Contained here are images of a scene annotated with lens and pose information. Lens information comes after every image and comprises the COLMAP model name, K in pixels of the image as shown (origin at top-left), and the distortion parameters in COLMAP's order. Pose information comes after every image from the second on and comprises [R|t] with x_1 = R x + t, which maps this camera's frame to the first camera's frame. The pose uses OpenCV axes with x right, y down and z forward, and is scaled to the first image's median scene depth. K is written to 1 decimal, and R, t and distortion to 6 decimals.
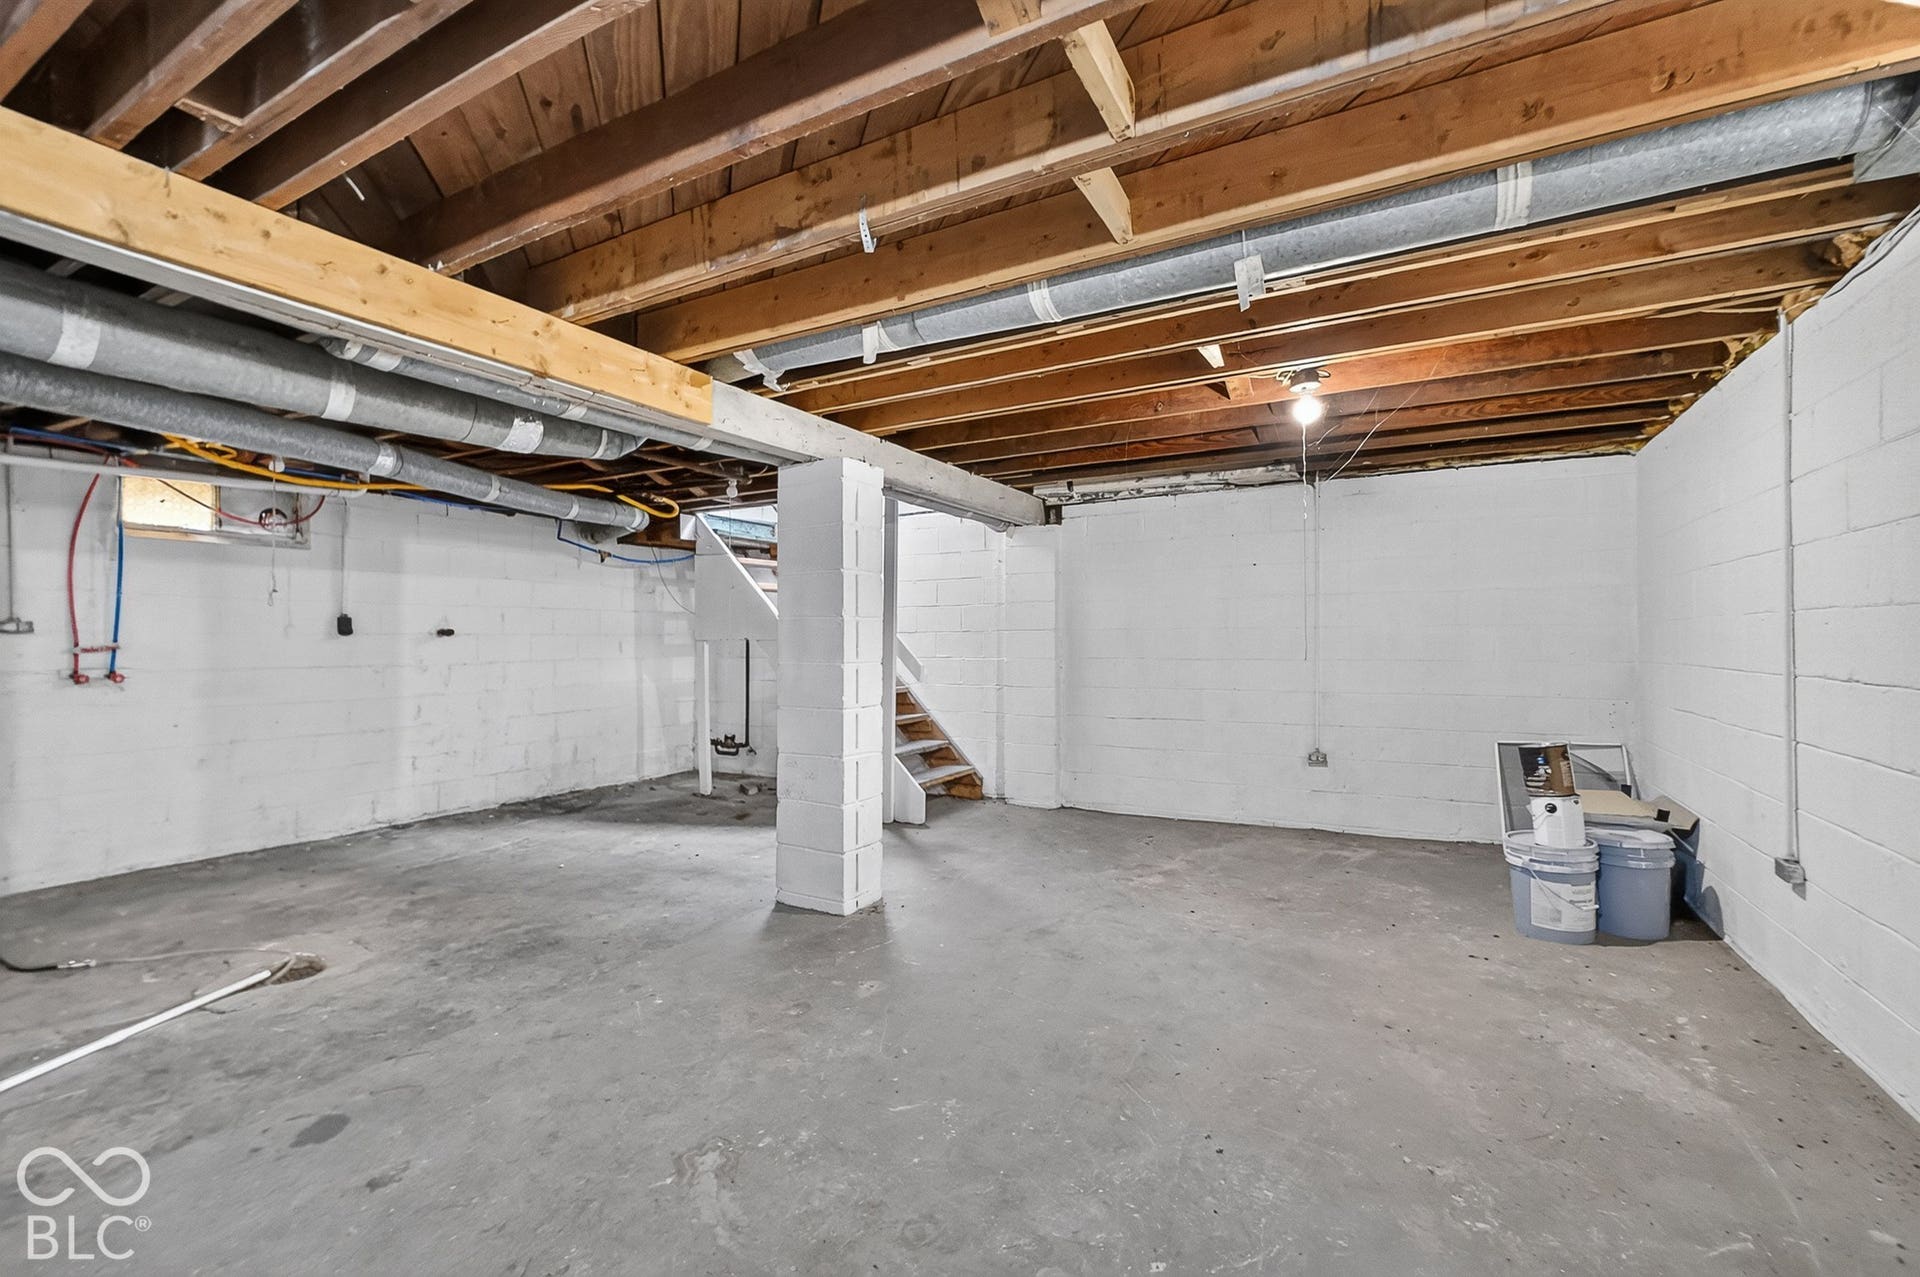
lens RADIAL K [[824.3, 0, 957.9], [0, 824.3, 631.7], [0, 0, 1]] dist [0.001445, 0.000771]
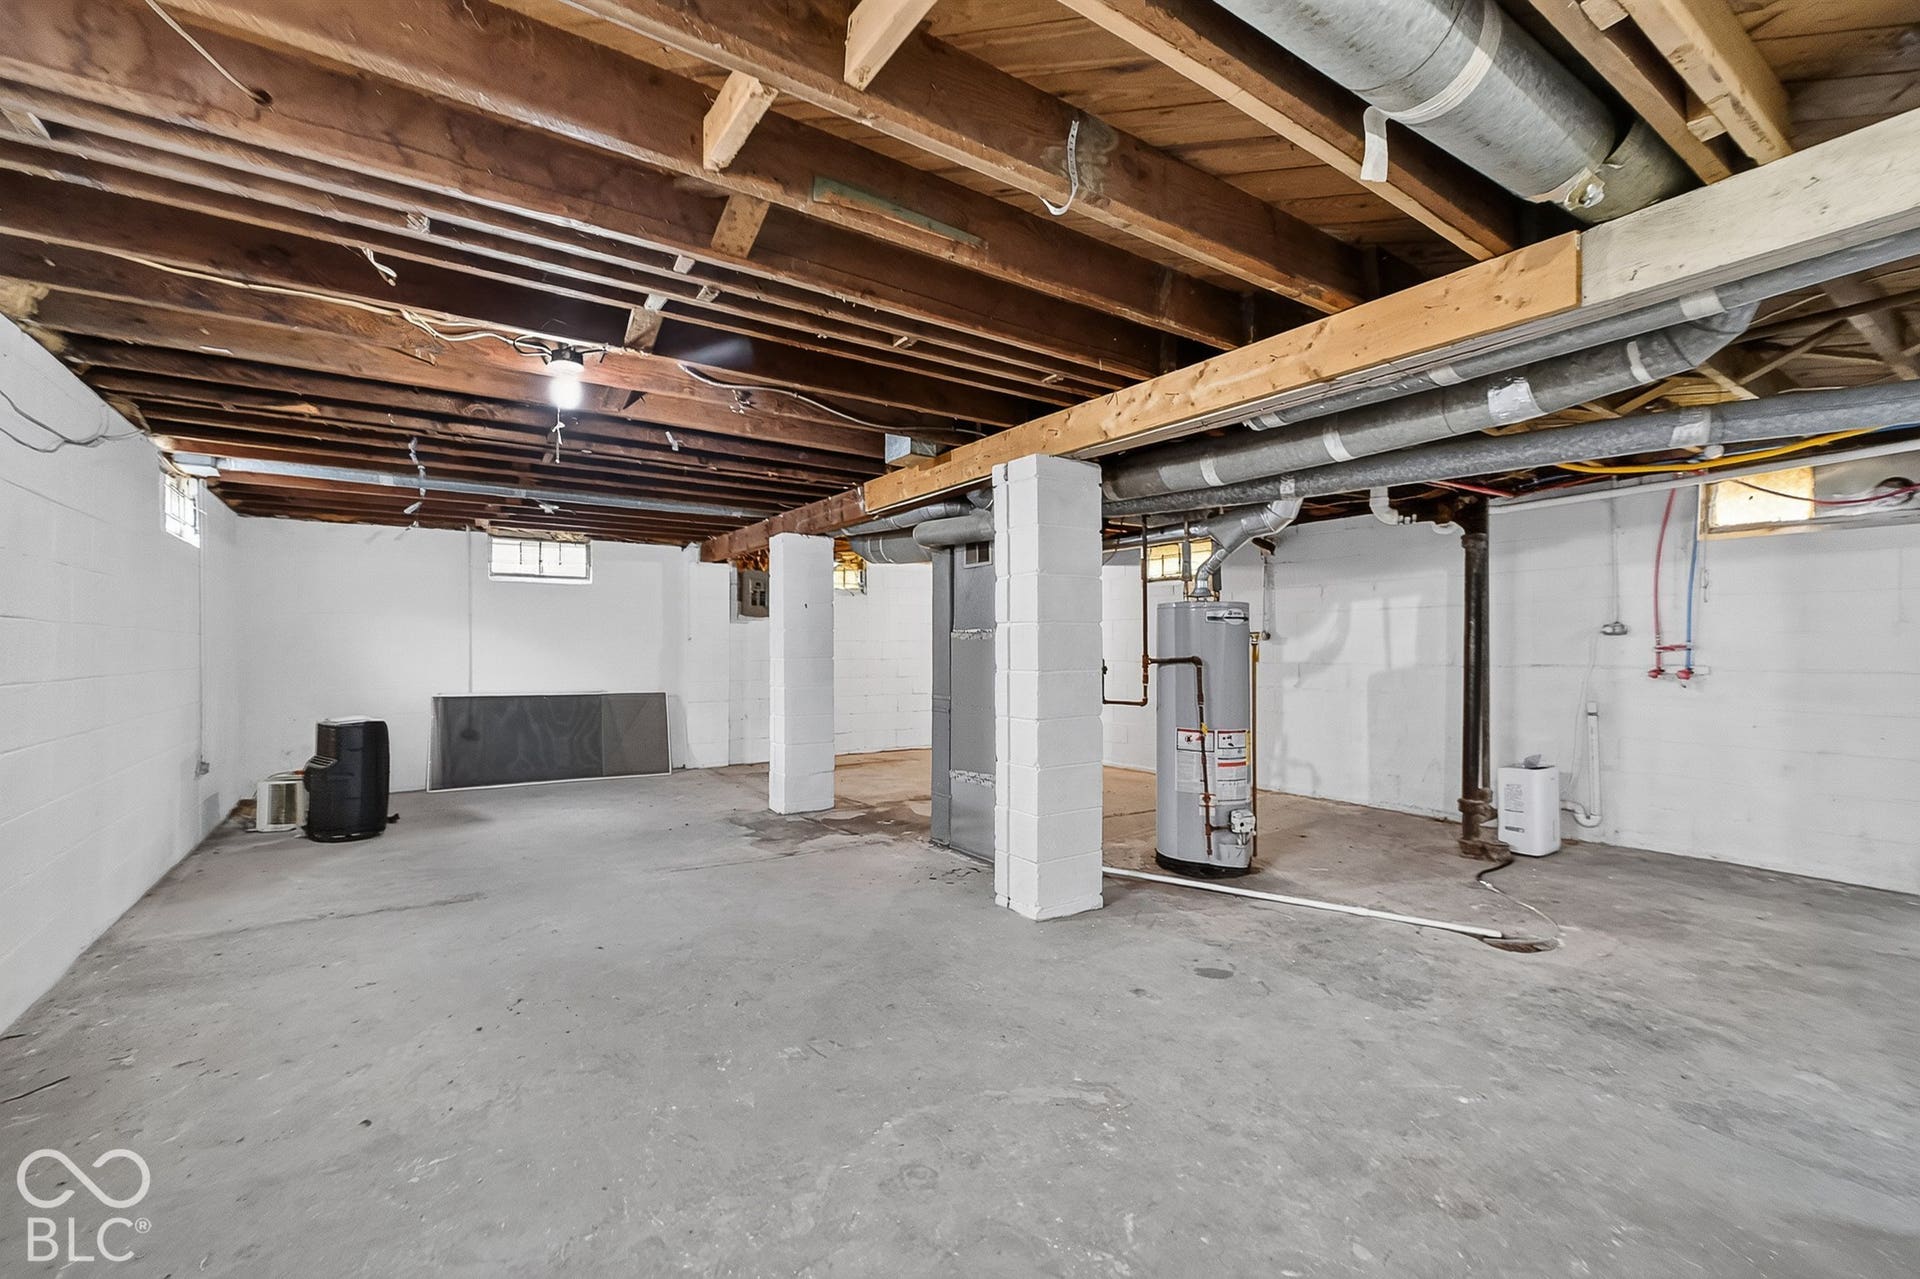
lens RADIAL K [[824.3, 0, 963.5], [0, 824.3, 650.1], [0, 0, 1]] dist [0.001445, 0.000771]
pose [[-0.445834, 0.005564, -0.895098, 0.509677], [0.013647, 0.999907, -0.000582, 0.015905], [0.895012, -0.012475, -0.445868, 0.871353]]
